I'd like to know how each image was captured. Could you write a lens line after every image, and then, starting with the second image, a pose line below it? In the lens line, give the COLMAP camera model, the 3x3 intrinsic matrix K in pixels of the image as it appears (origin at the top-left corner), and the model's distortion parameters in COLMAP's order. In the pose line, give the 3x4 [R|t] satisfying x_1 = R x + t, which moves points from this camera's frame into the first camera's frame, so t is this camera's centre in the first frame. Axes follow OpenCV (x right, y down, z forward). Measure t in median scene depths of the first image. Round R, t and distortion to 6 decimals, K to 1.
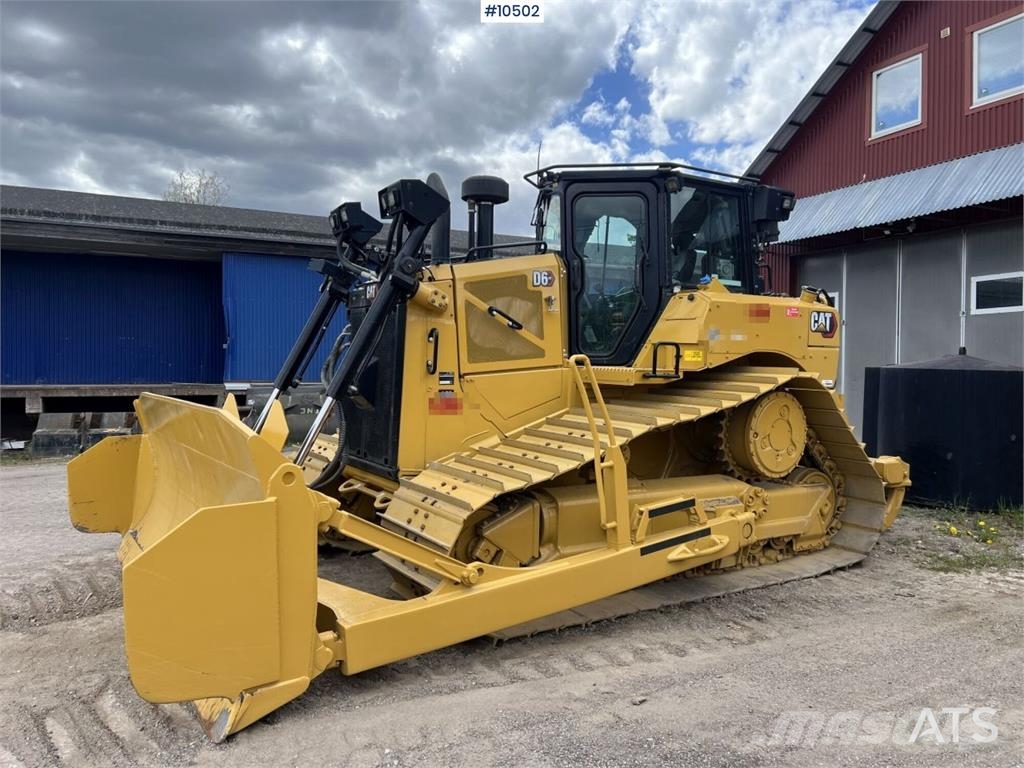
lens RADIAL K [[778.6, 0, 510.6], [0, 778.6, 386.4], [0, 0, 1]] dist [0.057732, -0.061063]
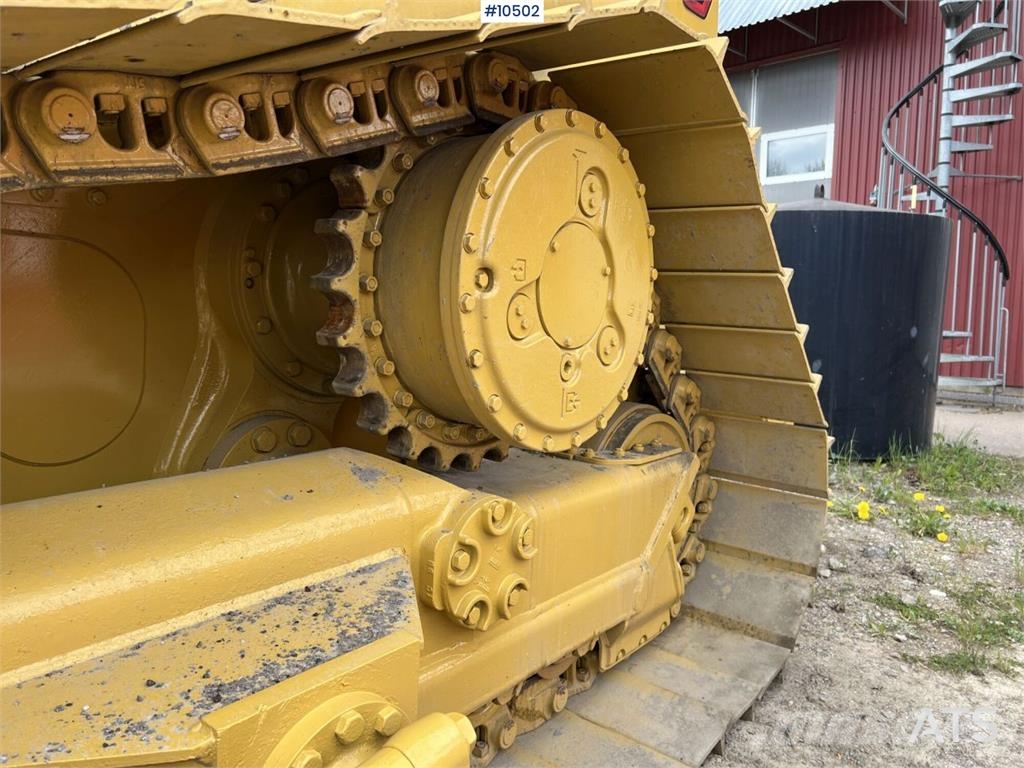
lens RADIAL K [[772.9, 0, 513.3], [0, 772.9, 373.8], [0, 0, 1]] dist [0.058946, -0.062768]
pose [[0.946847, -0.021518, 0.320964, 0.247155], [-0.005056, 0.996641, 0.081733, 0.071104], [-0.321645, -0.079011, 0.943558, 0.780786]]
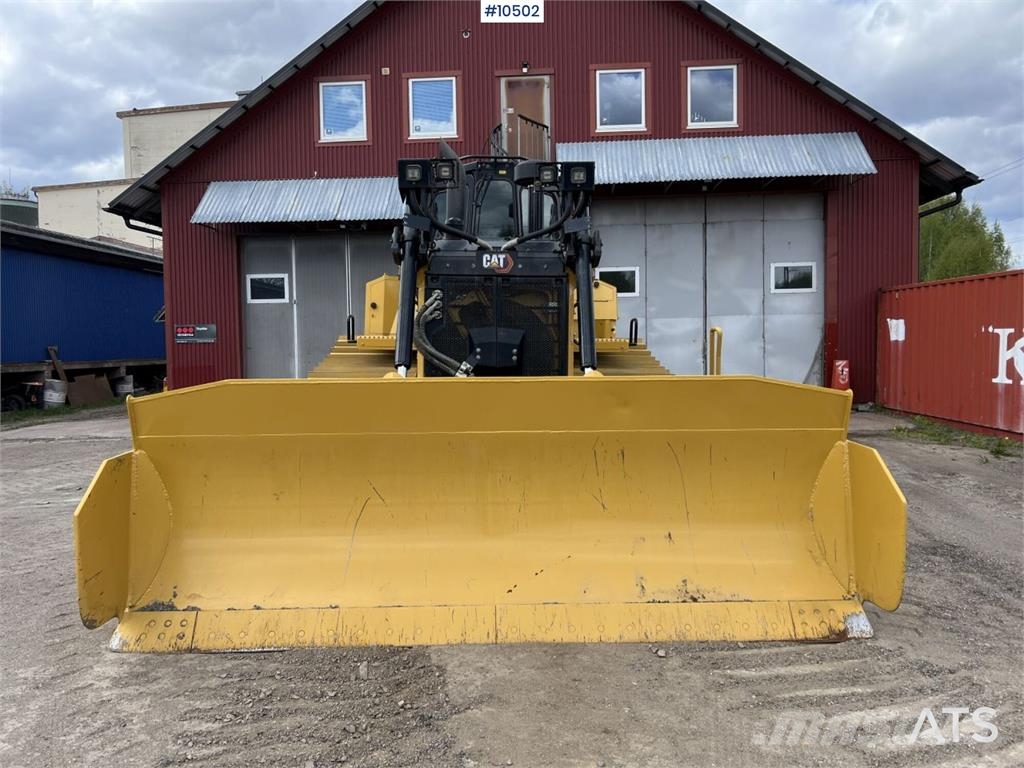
lens RADIAL K [[772.9, 0, 504.1], [0, 772.9, 376.8], [0, 0, 1]] dist [0.058946, -0.062768]
pose [[0.515299, -0.048011, 0.855665, -0.961237], [0.034471, 0.998783, 0.035282, -0.011410], [-0.856317, 0.011315, 0.516327, 0.482631]]
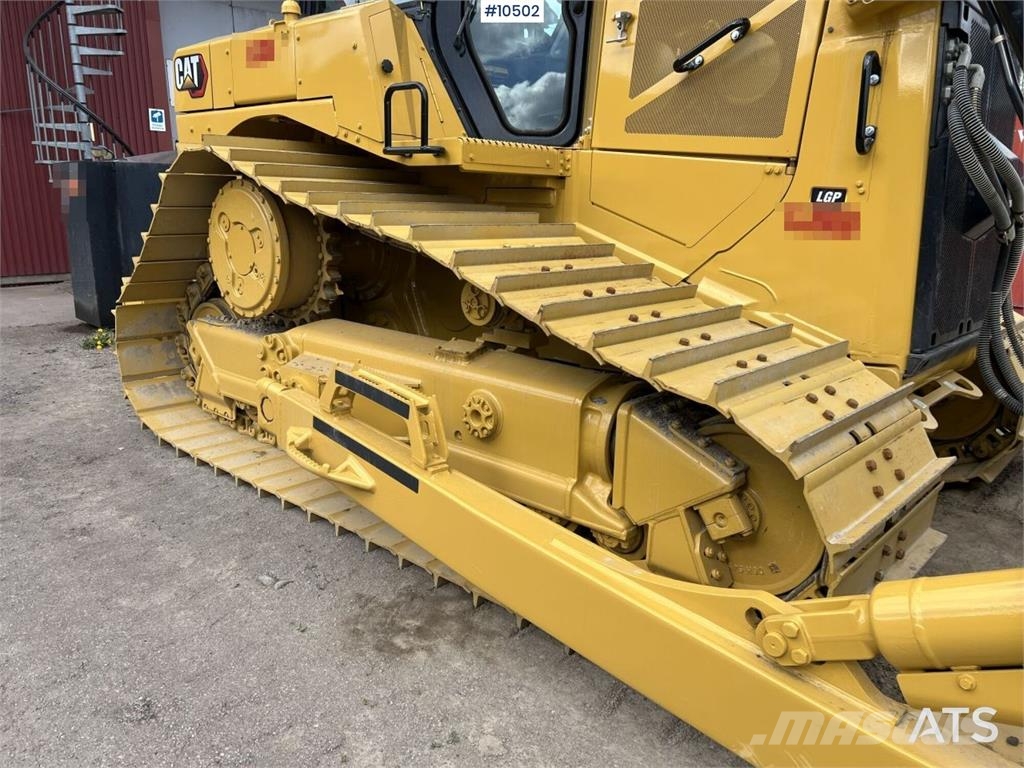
lens RADIAL K [[772.9, 0, 503.8], [0, 772.9, 389.7], [0, 0, 1]] dist [0.058946, -0.062768]
pose [[-0.262394, -0.252313, 0.931390, -0.588810], [0.009564, 0.964483, 0.263972, -0.014500], [-0.964913, 0.078172, -0.250661, 1.385850]]
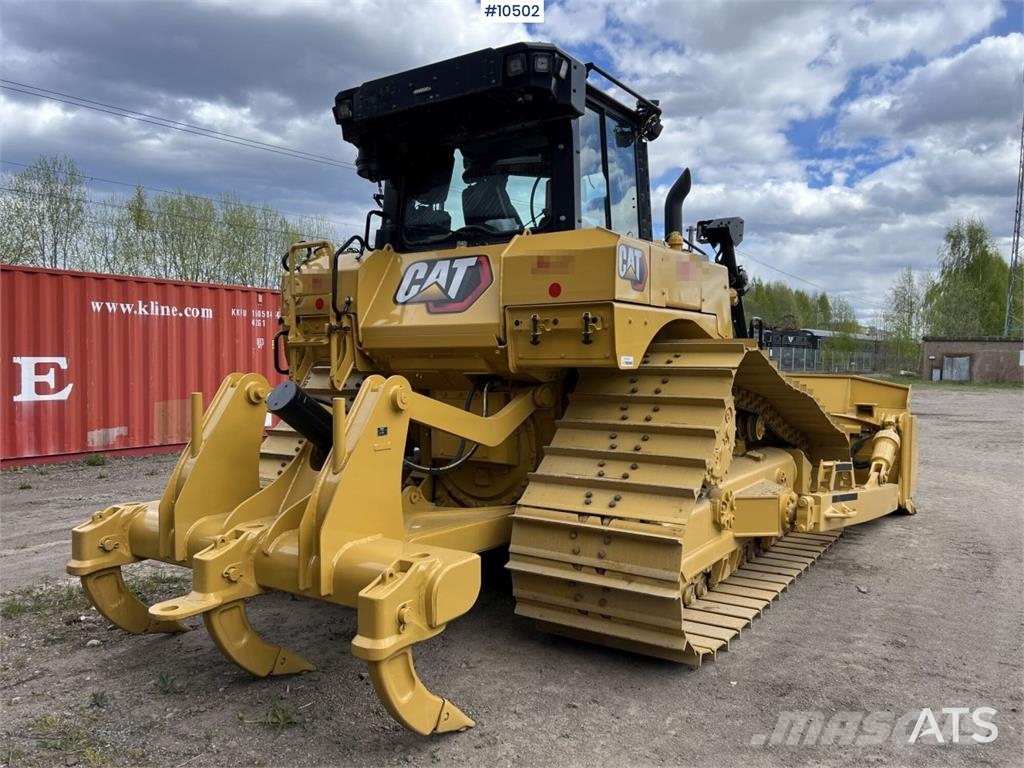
lens RADIAL K [[772.9, 0, 507.9], [0, 772.9, 382.1], [0, 0, 1]] dist [0.058946, -0.062768]
pose [[-0.912465, -0.002491, -0.409147, 0.597278], [-0.029302, 0.997812, 0.059273, -0.042926], [0.408104, 0.066073, -0.910541, 2.032961]]
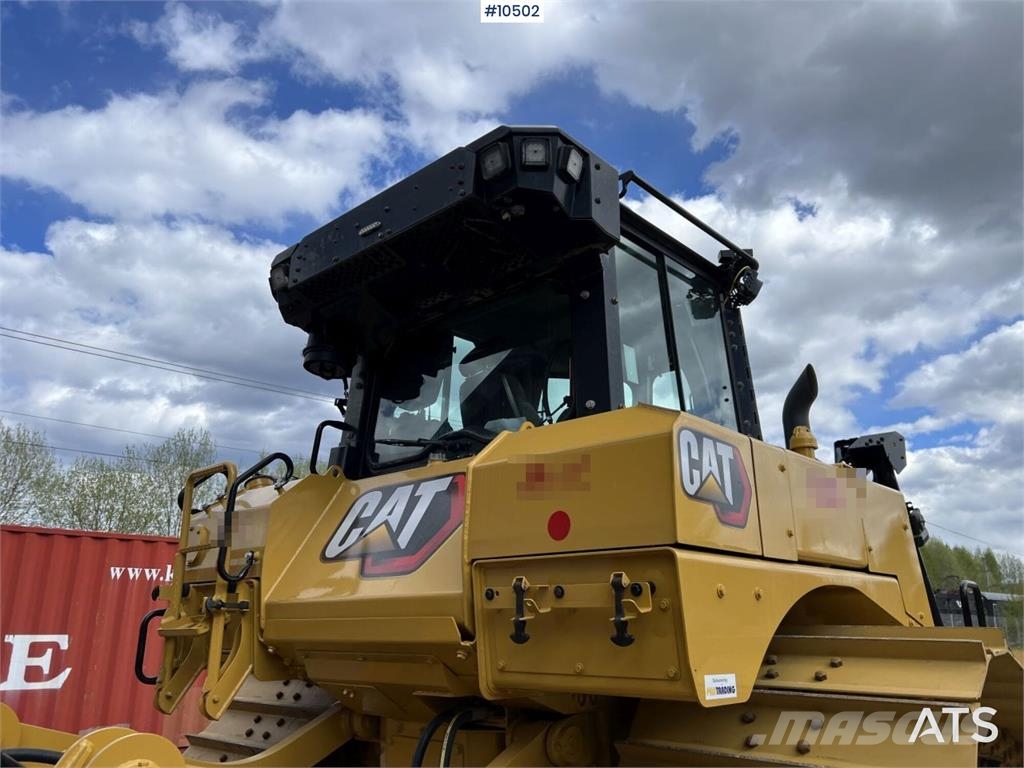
lens RADIAL K [[764.1, 0, 504.8], [0, 764.1, 385.1], [0, 0, 1]] dist [0.052178, -0.045991]
pose [[-0.966267, -0.091305, -0.240814, 0.391613], [-0.025355, 0.964231, -0.263848, -0.055127], [0.256291, -0.248842, -0.934020, 1.748438]]
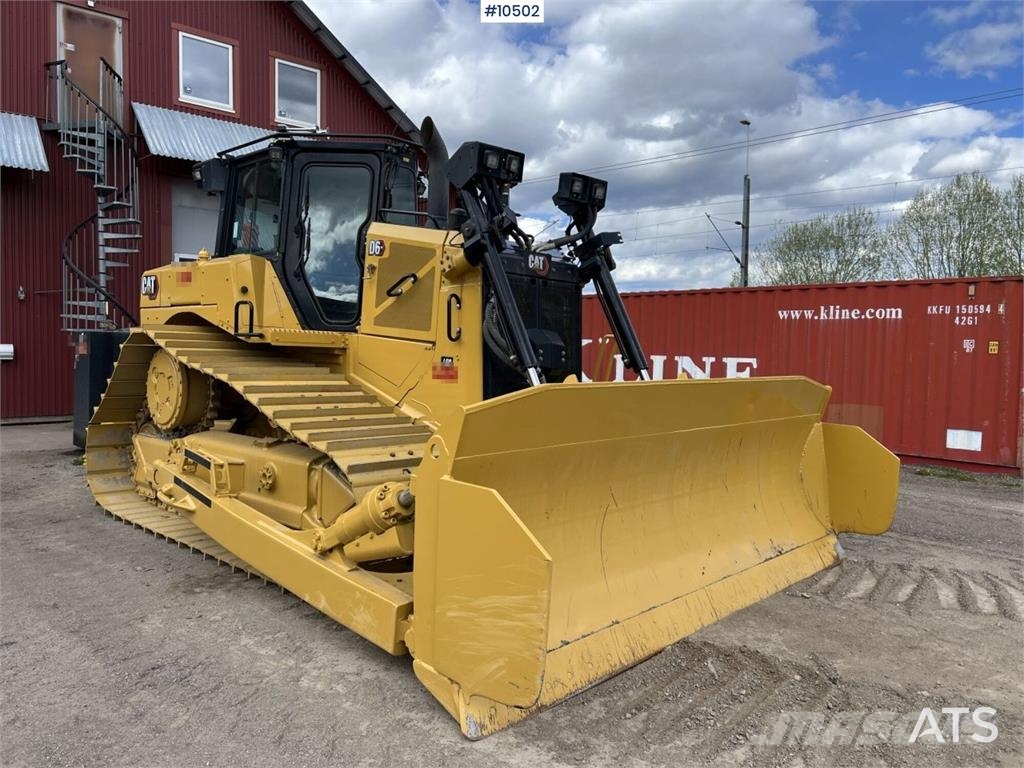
lens RADIAL K [[772.9, 0, 507.9], [0, 772.9, 377.7], [0, 0, 1]] dist [0.058946, -0.062768]
pose [[-0.245299, -0.051016, 0.968104, -1.060058], [0.003982, 0.998553, 0.053629, -0.029360], [-0.969439, 0.017011, -0.244741, 1.226628]]
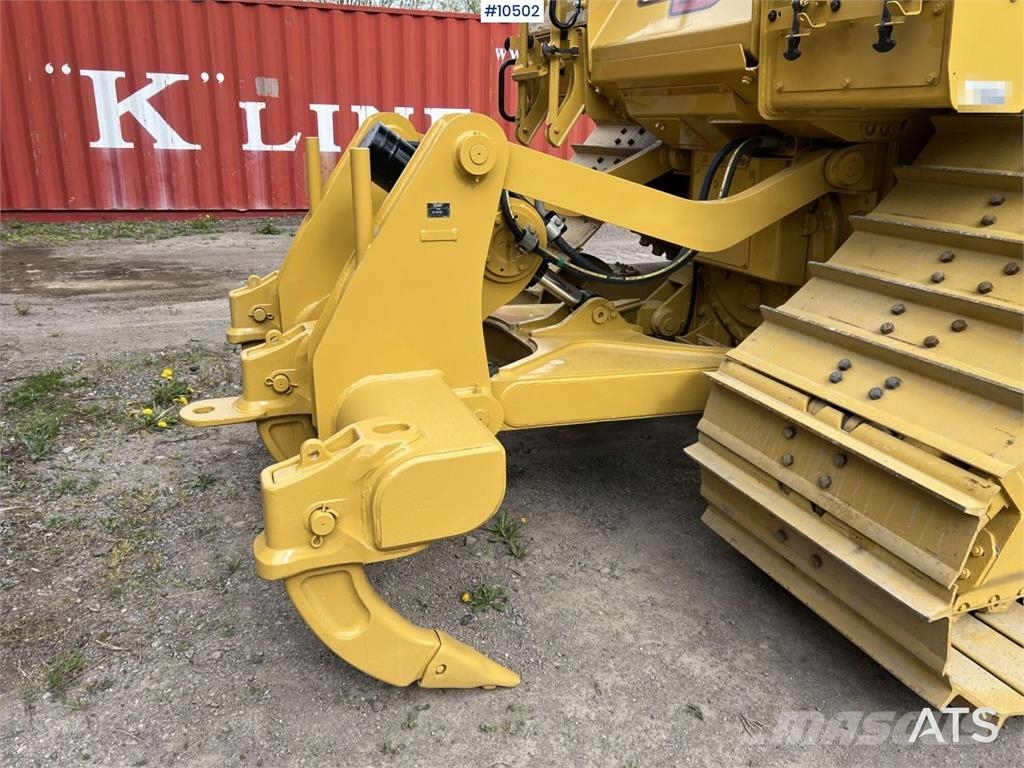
lens RADIAL K [[772.9, 0, 511.8], [0, 772.9, 375.8], [0, 0, 1]] dist [0.058946, -0.062768]
pose [[-0.980130, -0.094829, 0.174222, 0.346743], [-0.027859, 0.935426, 0.352424, -0.023921], [-0.196392, 0.340567, -0.919480, 1.815977]]
